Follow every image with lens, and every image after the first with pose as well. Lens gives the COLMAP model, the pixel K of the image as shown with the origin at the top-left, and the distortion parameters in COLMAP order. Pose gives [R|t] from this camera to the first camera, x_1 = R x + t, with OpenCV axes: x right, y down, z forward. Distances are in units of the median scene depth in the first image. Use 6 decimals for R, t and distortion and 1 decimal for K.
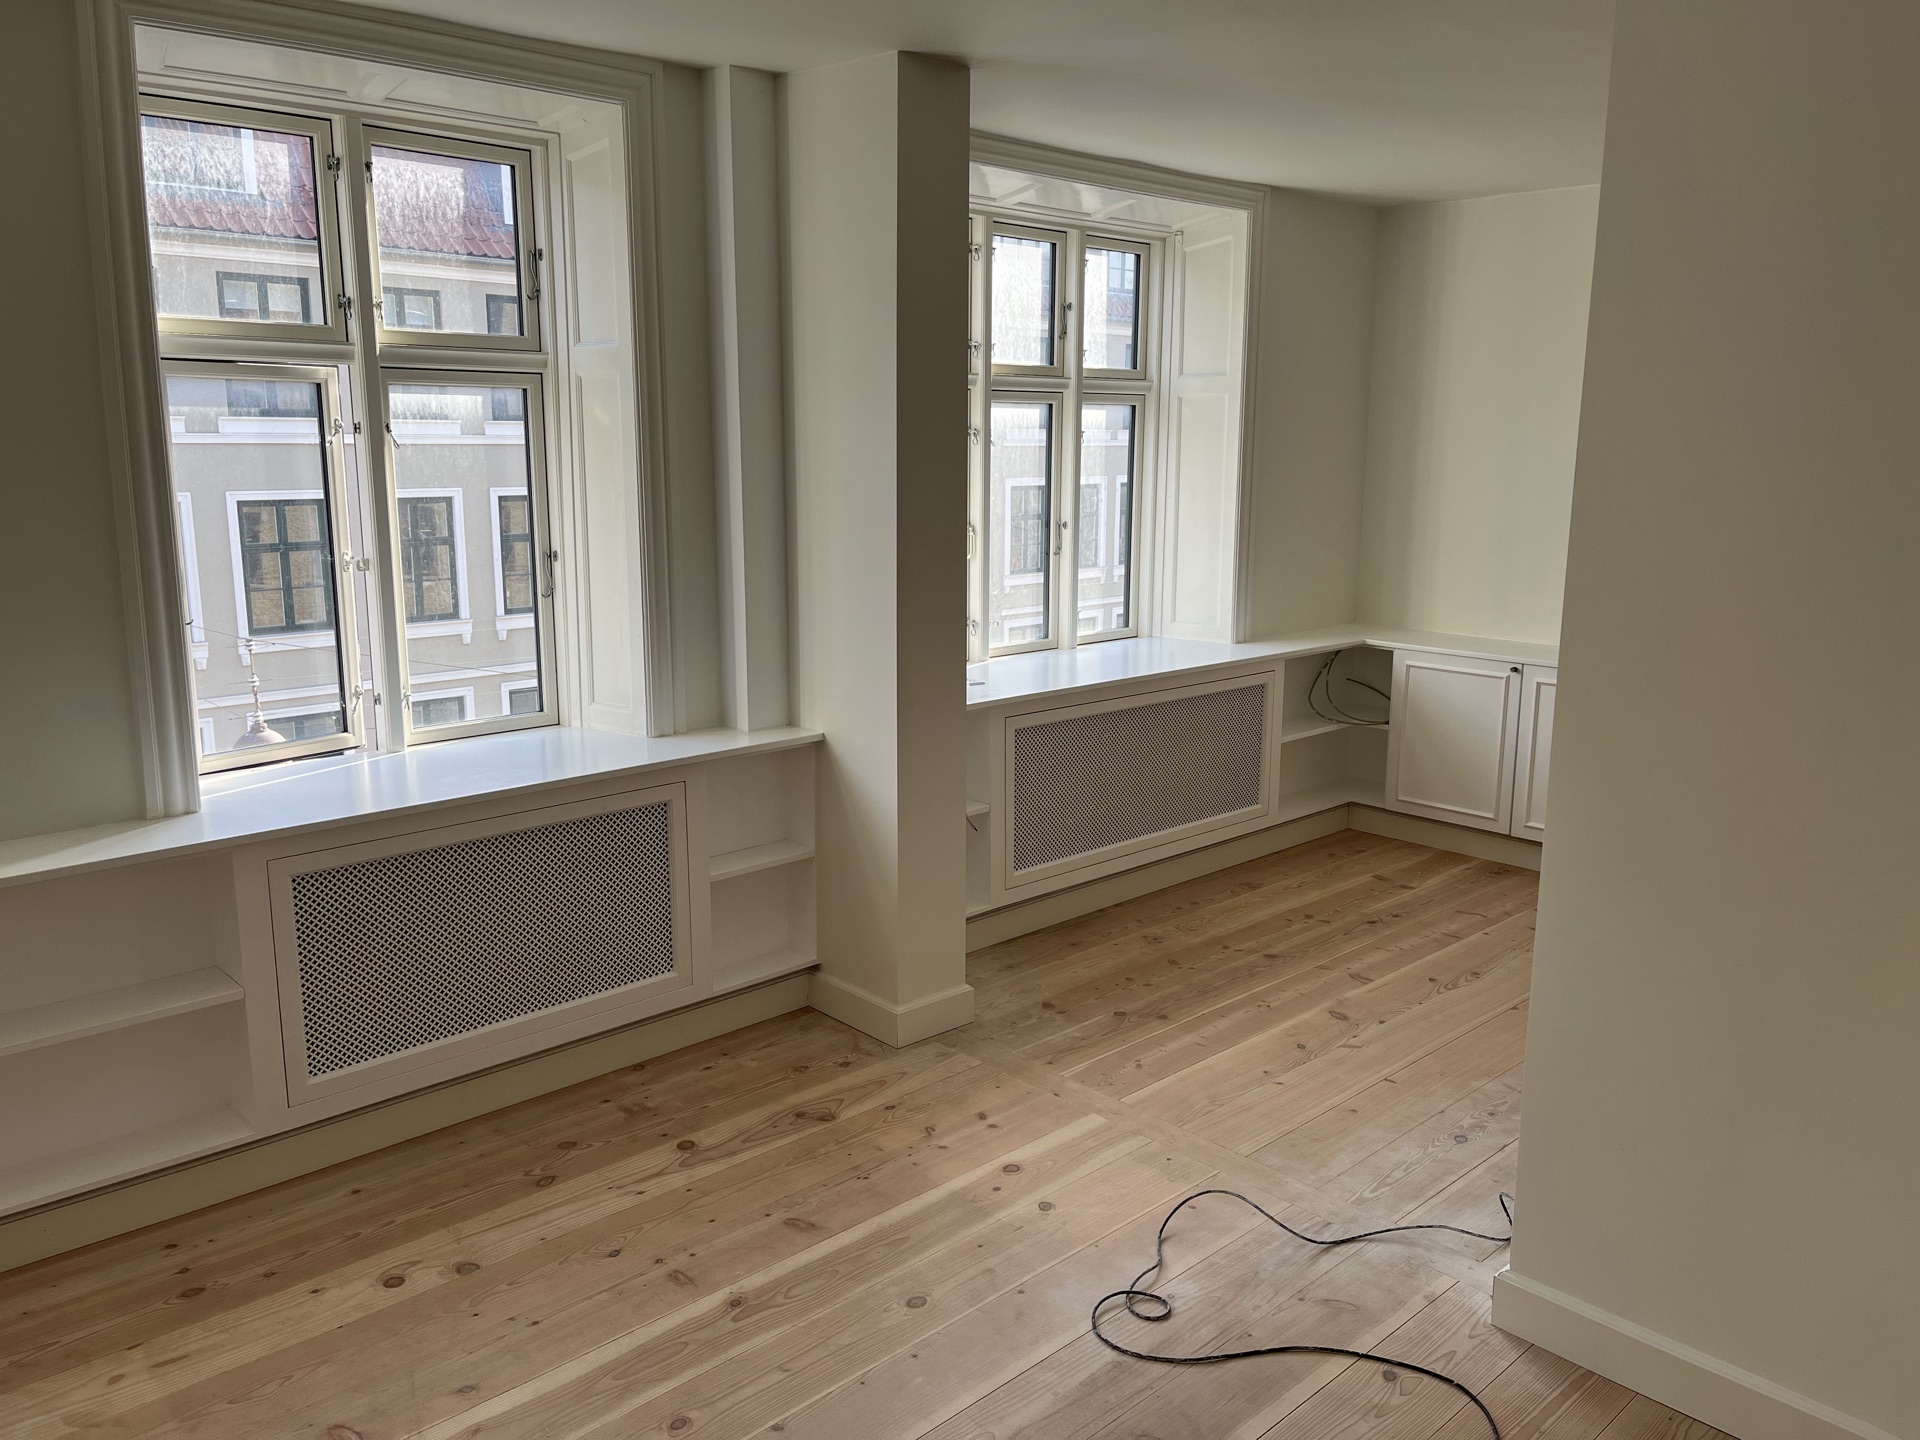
lens RADIAL K [[1466.7, 0, 964.1], [0, 1466.7, 728.1], [0, 0, 1]] dist [0.044051, -0.037452]
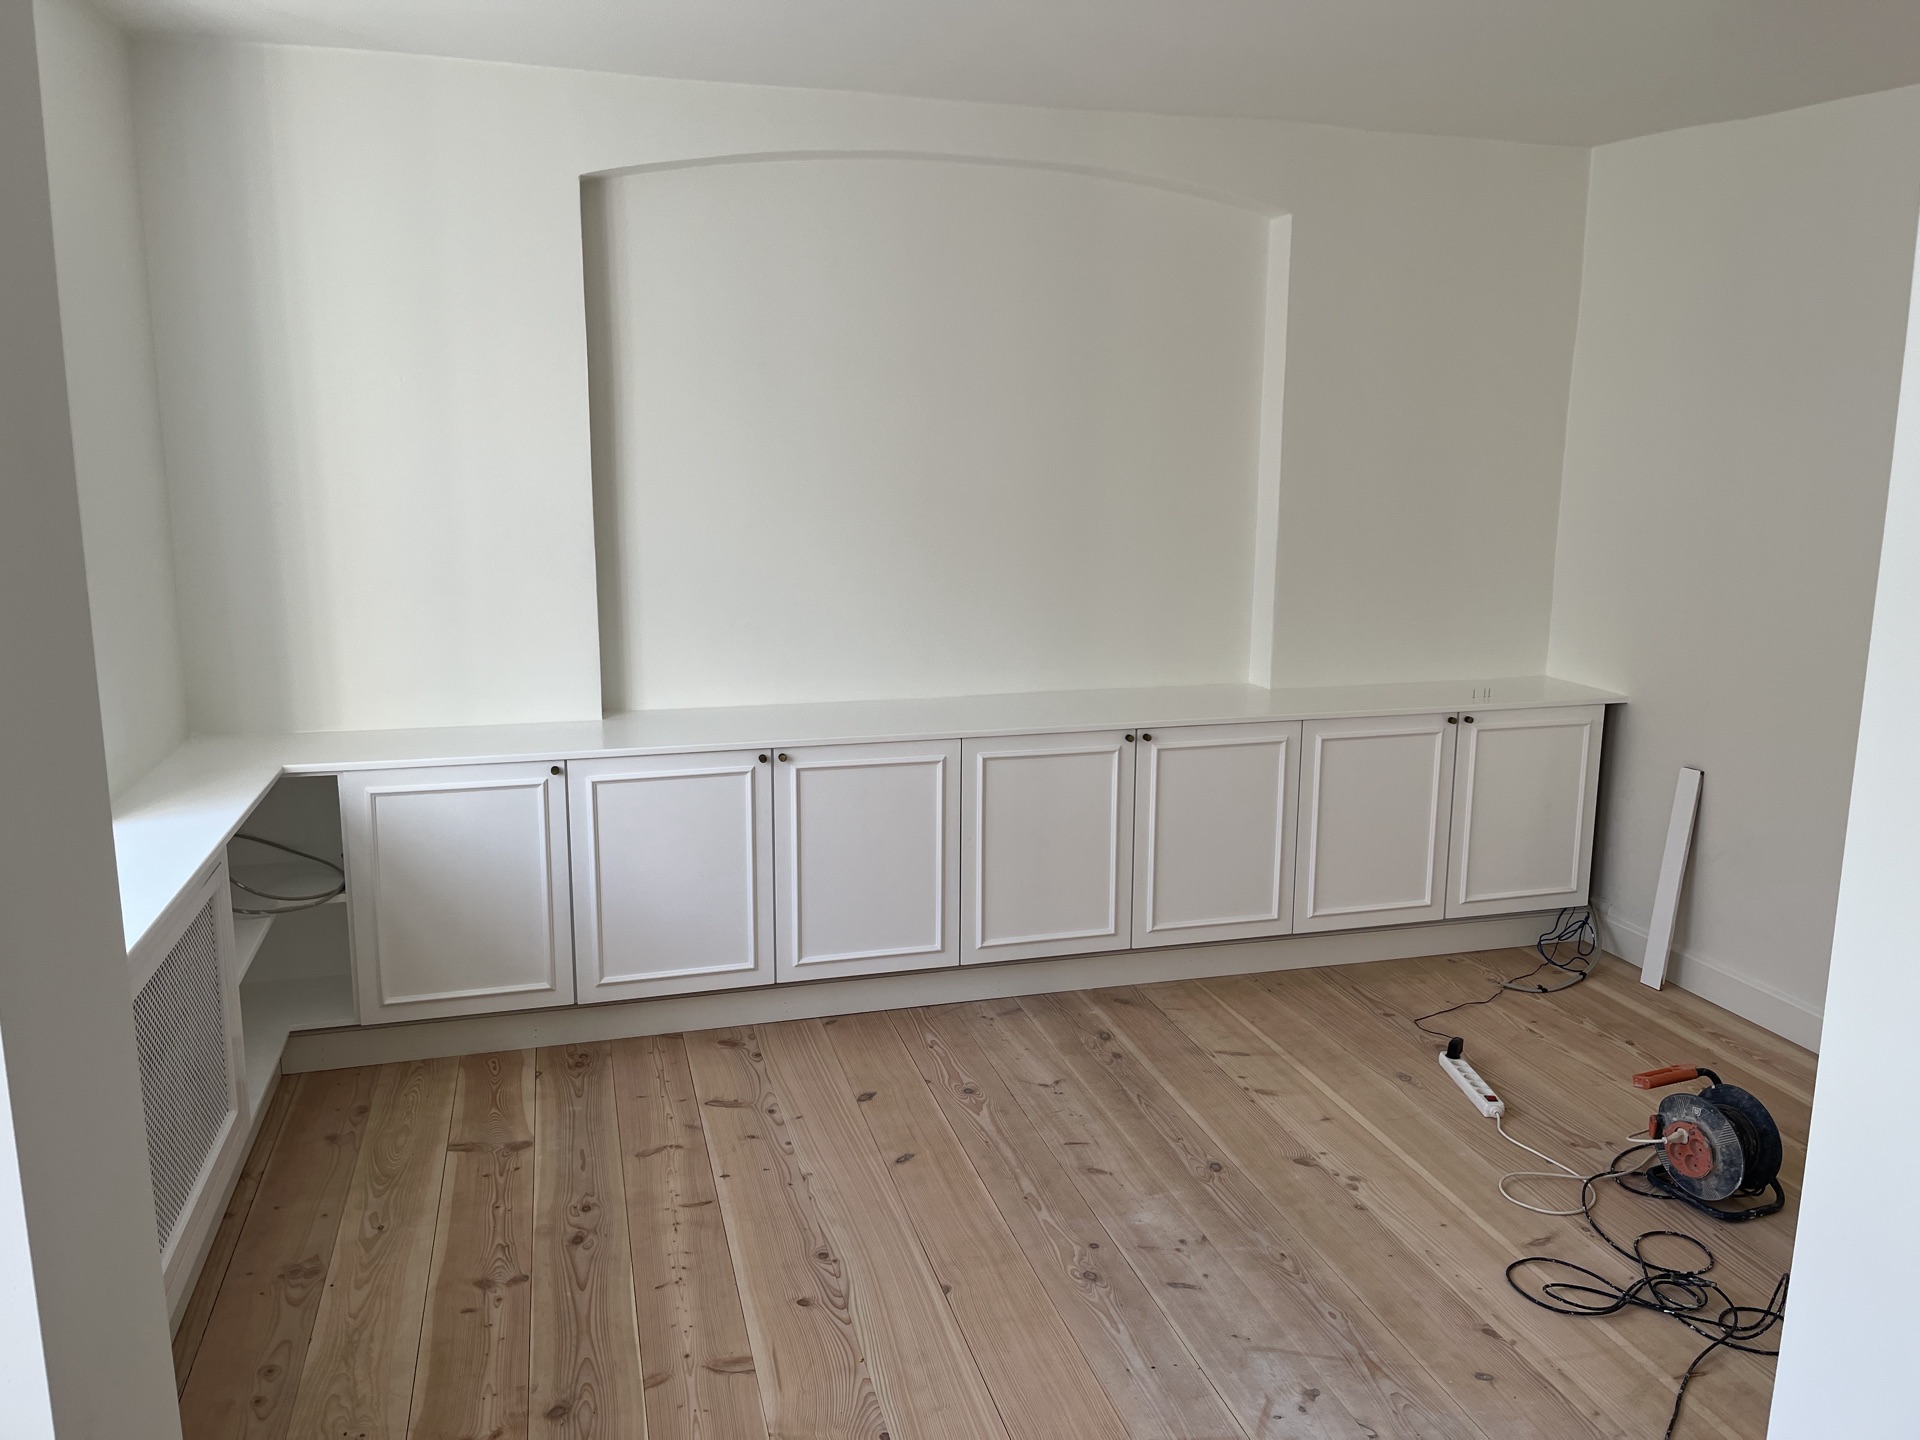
lens RADIAL K [[1466.7, 0, 965.9], [0, 1466.7, 713.1], [0, 0, 1]] dist [0.044051, -0.037452]
pose [[0.473246, -0.178252, 0.862708, -0.152930], [0.176421, 0.978652, 0.105431, -0.135268], [-0.863084, 0.102305, 0.494591, 0.653139]]
